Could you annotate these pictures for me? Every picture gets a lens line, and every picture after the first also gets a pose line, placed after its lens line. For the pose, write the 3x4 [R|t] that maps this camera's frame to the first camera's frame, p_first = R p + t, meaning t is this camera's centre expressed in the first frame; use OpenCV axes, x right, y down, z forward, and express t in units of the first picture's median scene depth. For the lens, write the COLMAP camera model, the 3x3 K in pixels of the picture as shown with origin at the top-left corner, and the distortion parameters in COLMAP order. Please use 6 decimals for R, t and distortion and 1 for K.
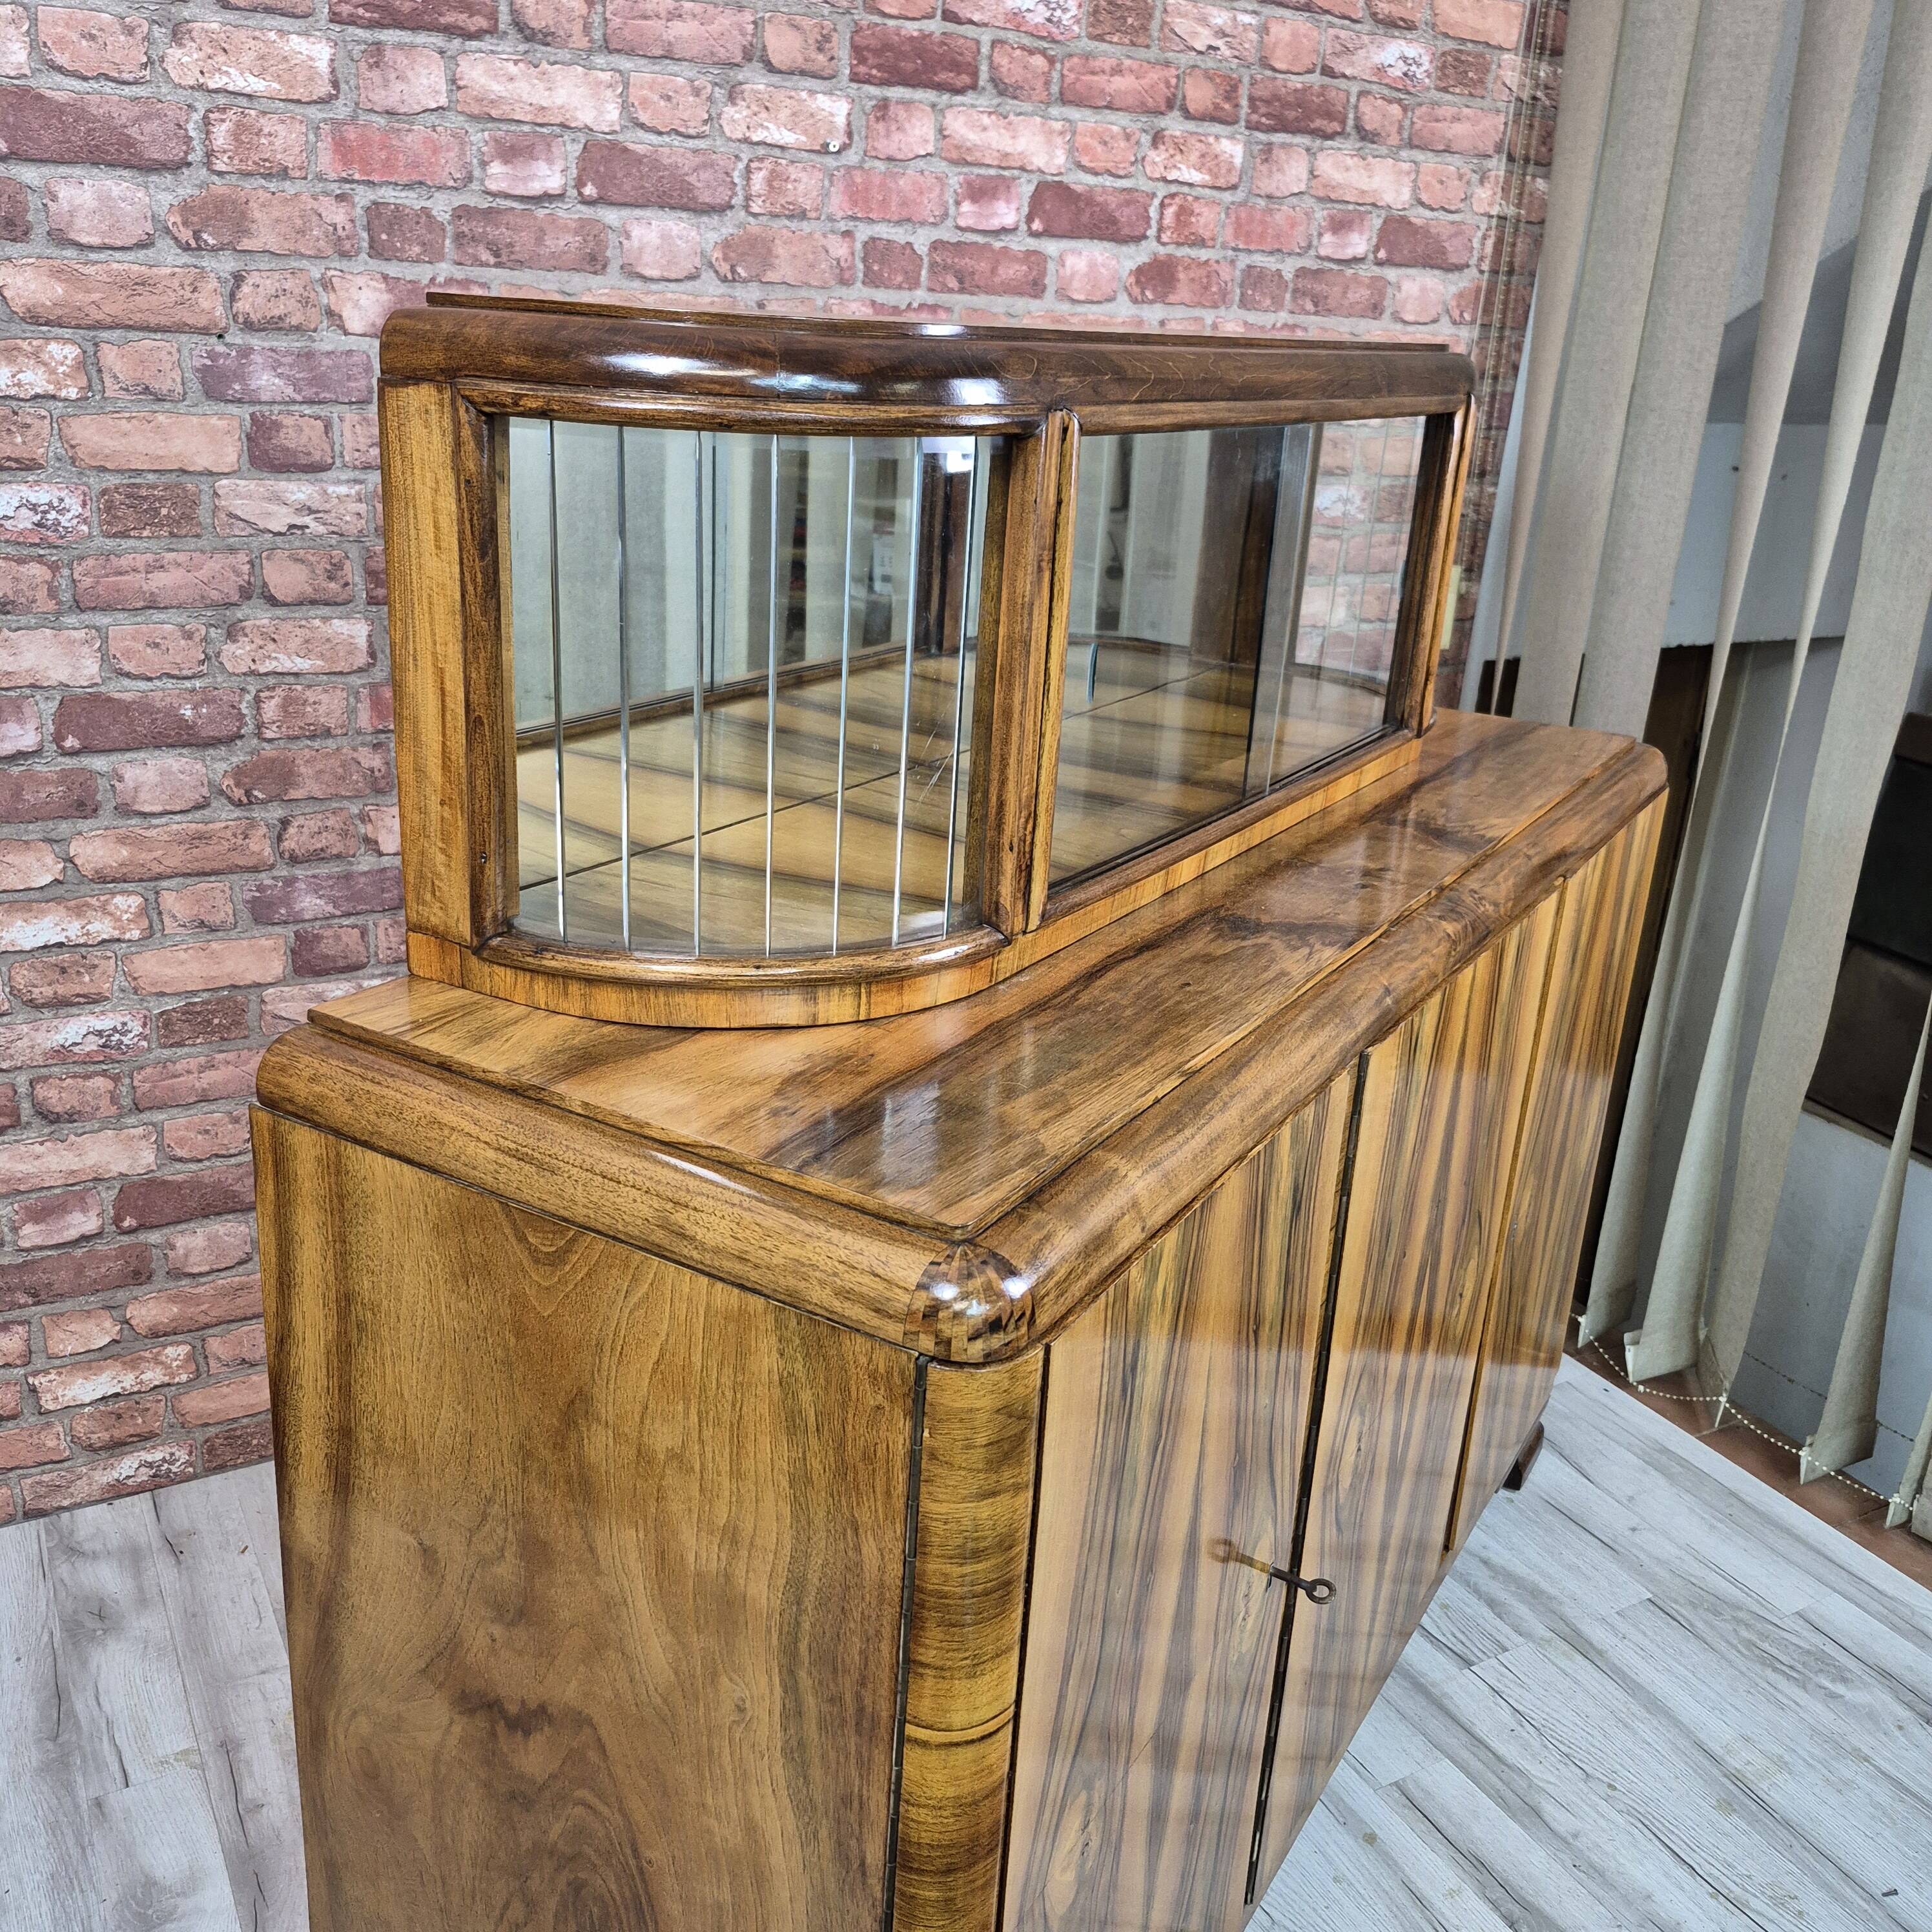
lens RADIAL K [[1789.0, 0, 963.7], [0, 1789.0, 961.0], [0, 0, 1]] dist [0.078118, -0.111184]
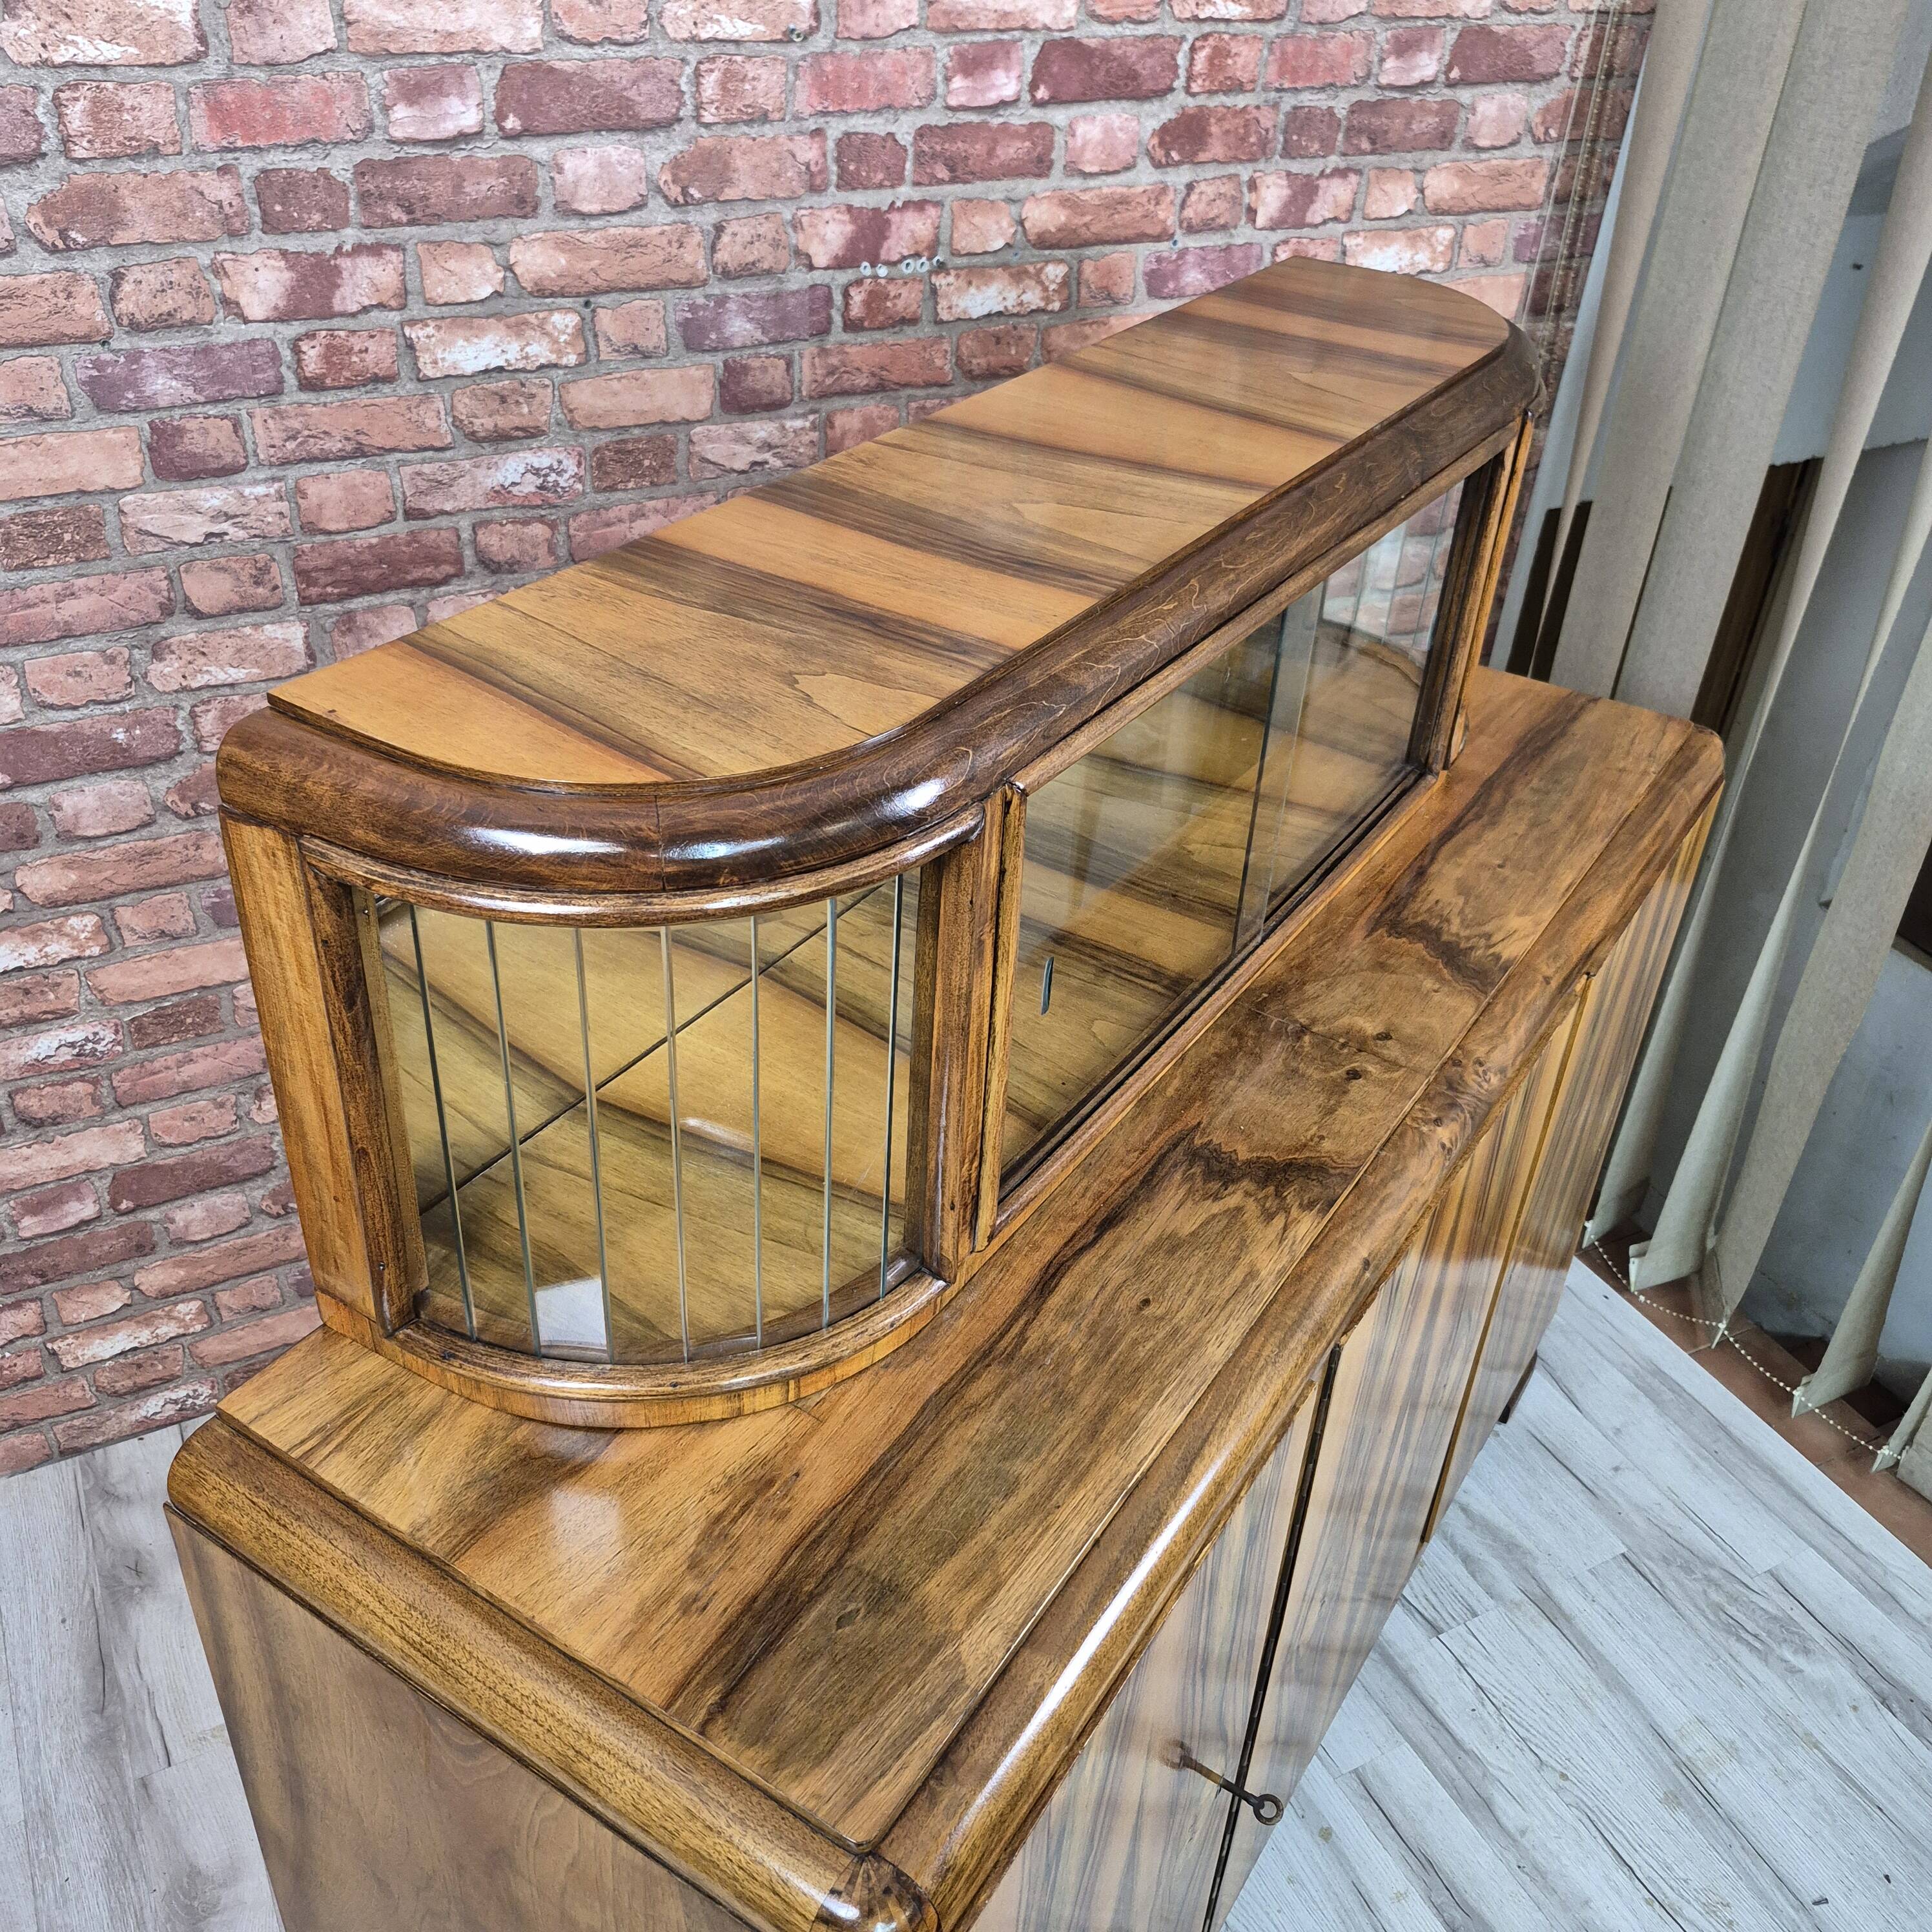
lens RADIAL K [[1793.6, 0, 931.8], [0, 1793.6, 958.0], [0, 0, 1]] dist [0.070759, -0.099883]
pose [[0.999005, 0.008237, -0.043837, 0.033223], [0.002598, 0.970388, 0.241536, -0.246385], [0.044529, -0.241410, 0.969401, 0.077384]]
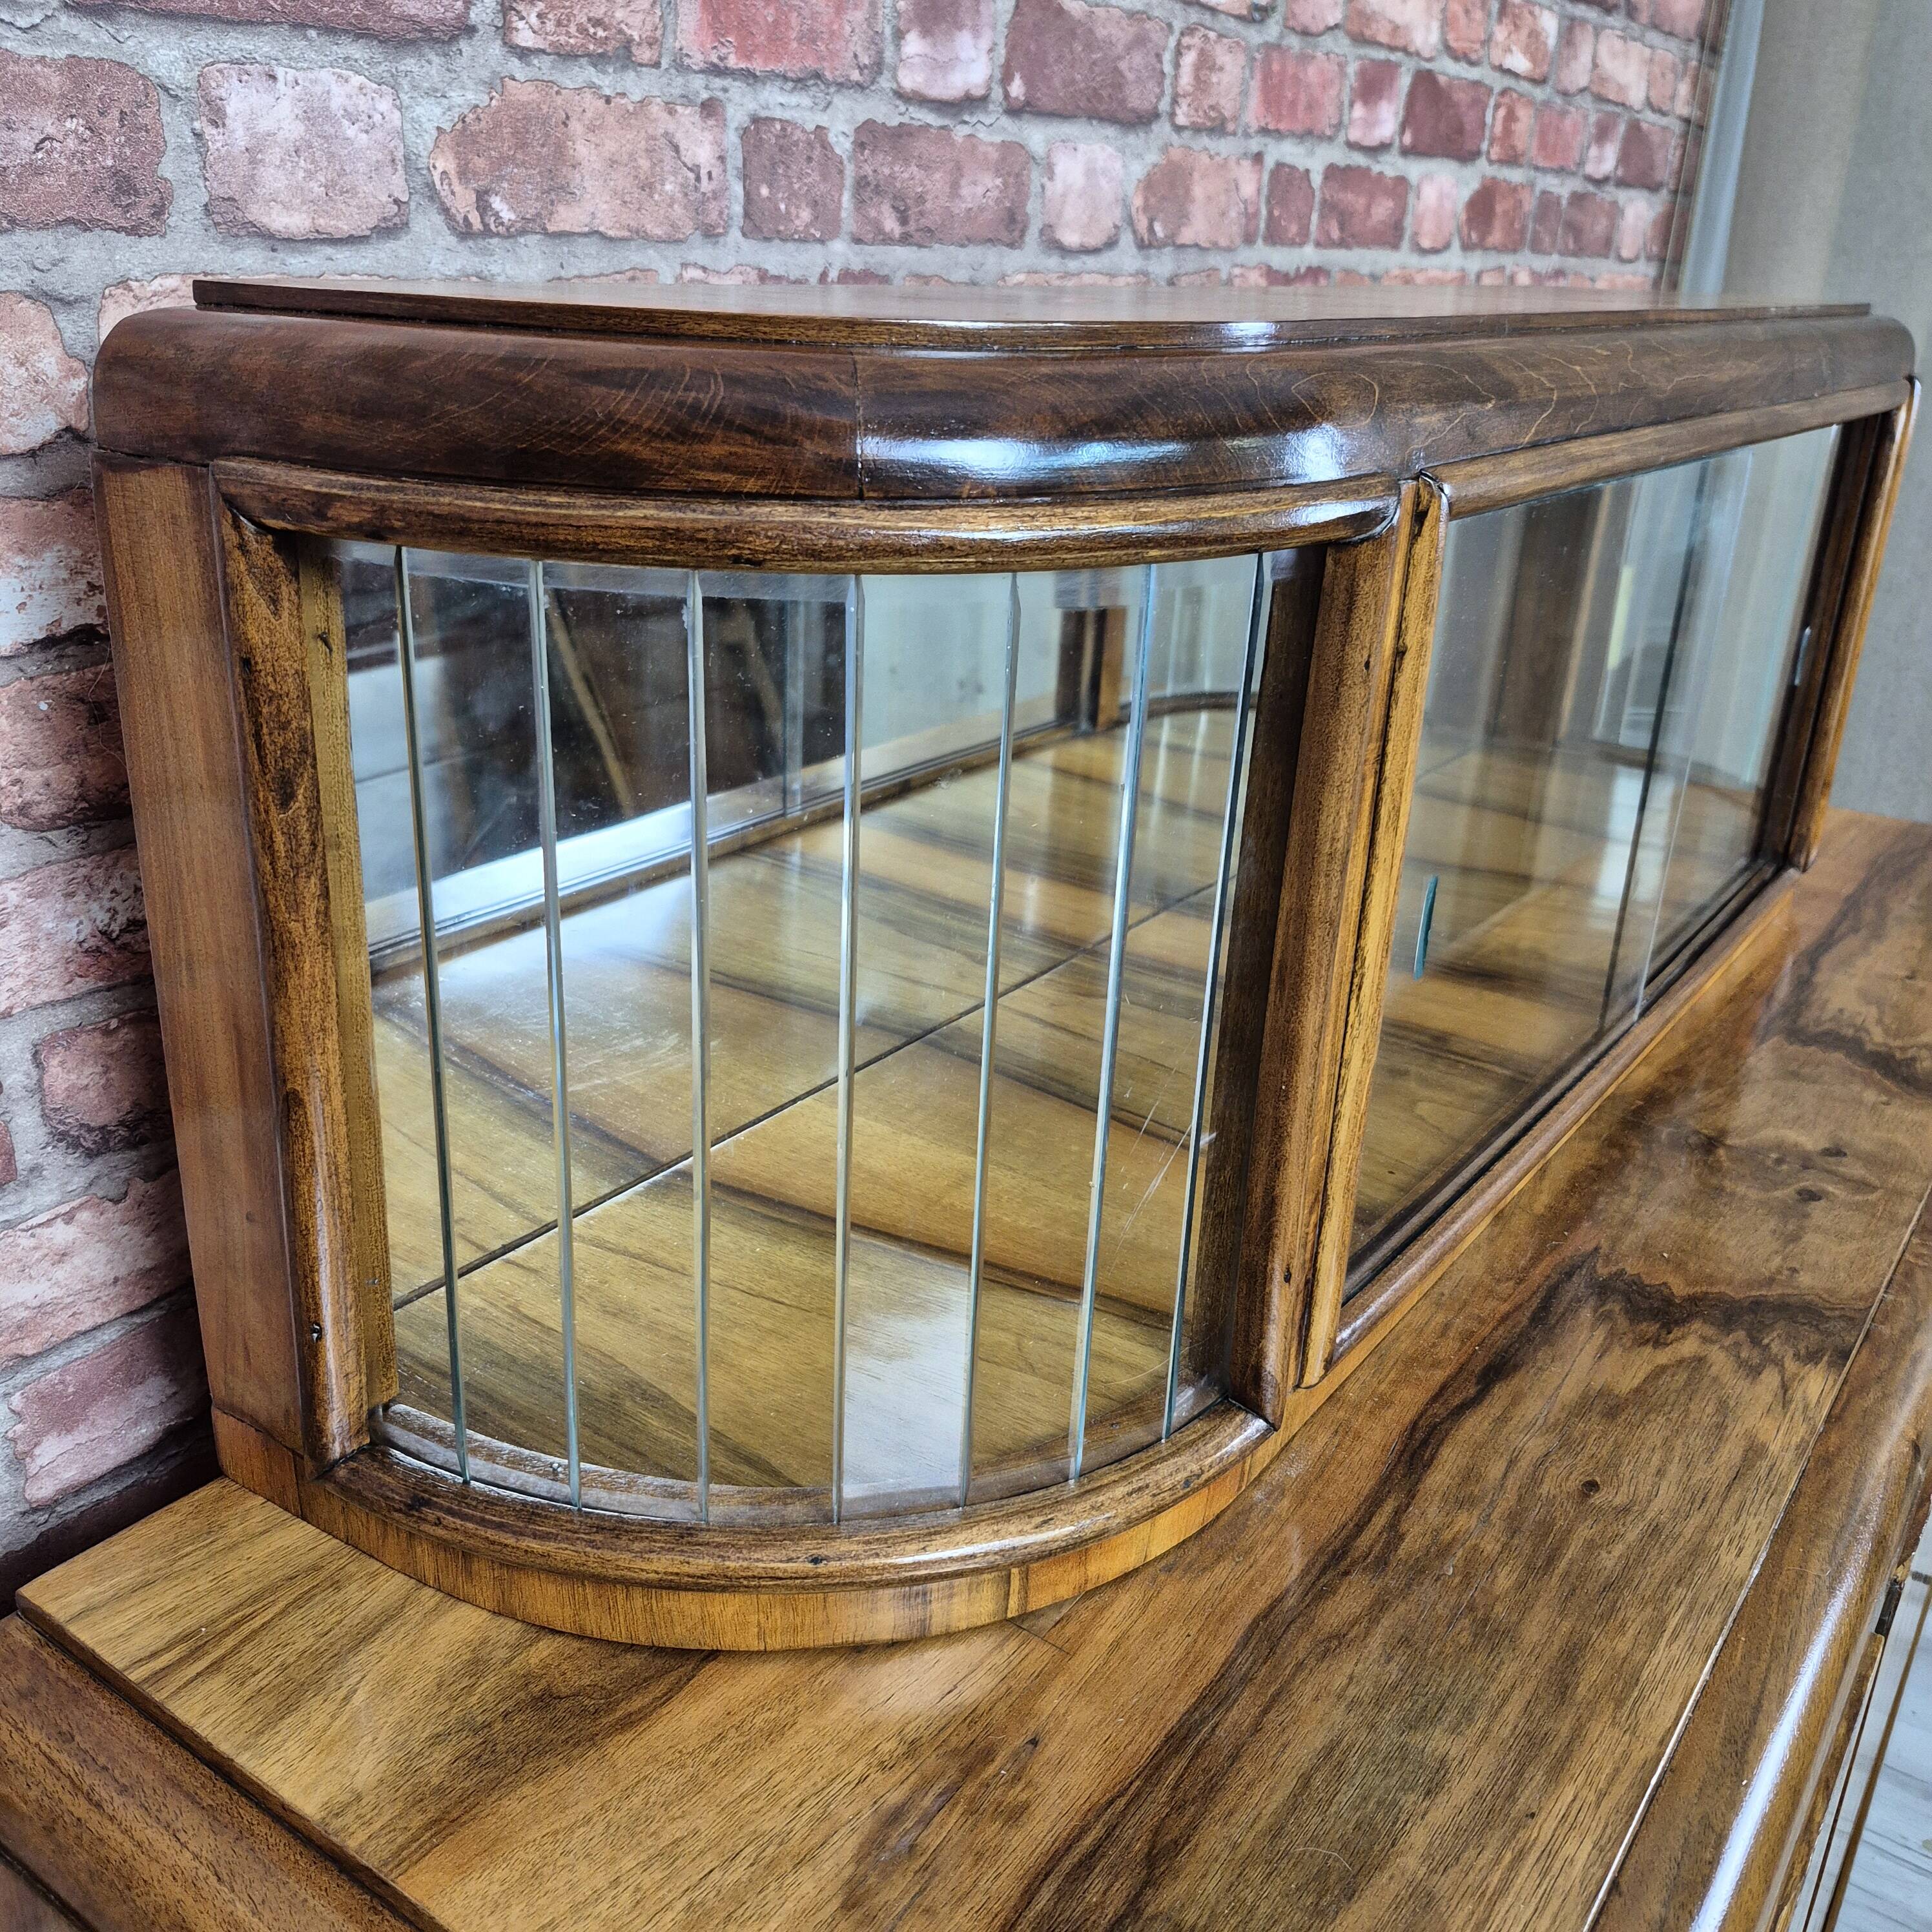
lens RADIAL K [[1817.9, 0, 920.0], [0, 1817.9, 978.2], [0, 0, 1]] dist [0.056325, -0.105999]
pose [[0.996405, 0.007572, -0.084376, -0.022990], [-0.005024, 0.999526, 0.030380, -0.101389], [0.084566, -0.029847, 0.995971, 0.264500]]
